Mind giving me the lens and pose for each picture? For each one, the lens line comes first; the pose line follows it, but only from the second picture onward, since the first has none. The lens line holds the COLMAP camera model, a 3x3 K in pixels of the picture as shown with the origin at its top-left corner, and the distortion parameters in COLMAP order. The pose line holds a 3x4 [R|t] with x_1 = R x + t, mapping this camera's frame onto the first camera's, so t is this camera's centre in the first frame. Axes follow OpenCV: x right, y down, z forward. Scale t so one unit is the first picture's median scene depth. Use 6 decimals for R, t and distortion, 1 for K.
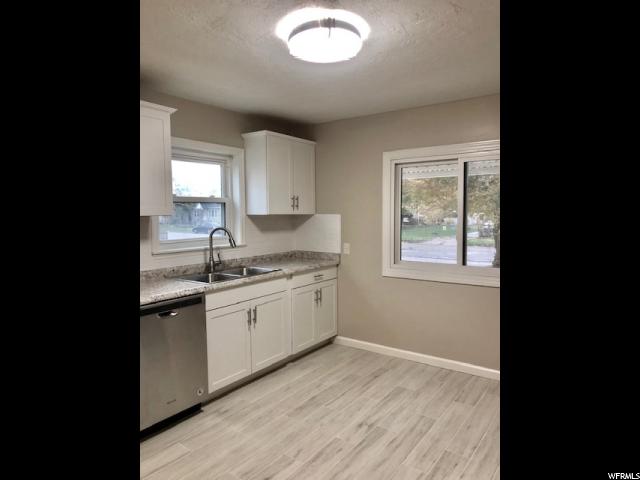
lens RADIAL K [[393.3, 0, 320.0], [0, 393.3, 240.0], [0, 0, 1]] dist [0.067762, -0.083073]
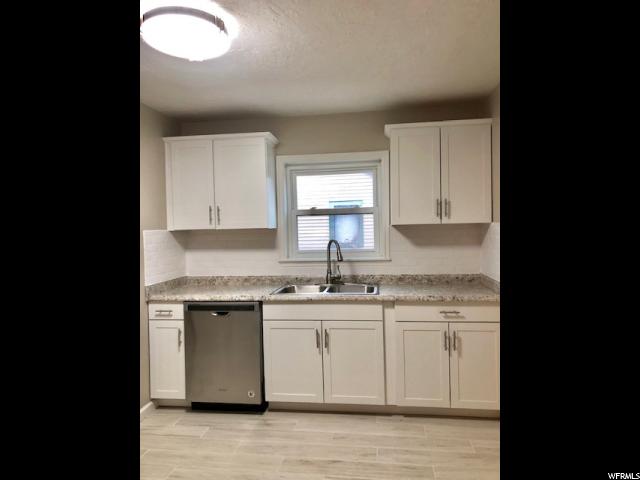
lens RADIAL K [[393.3, 0, 320.0], [0, 393.3, 240.0], [0, 0, 1]] dist [0.067762, -0.083073]
pose [[0.475945, 0.033442, -0.878839, 0.518626], [-0.042239, 0.998993, 0.015140, -0.040166], [0.878460, 0.029915, 0.476878, 0.469528]]
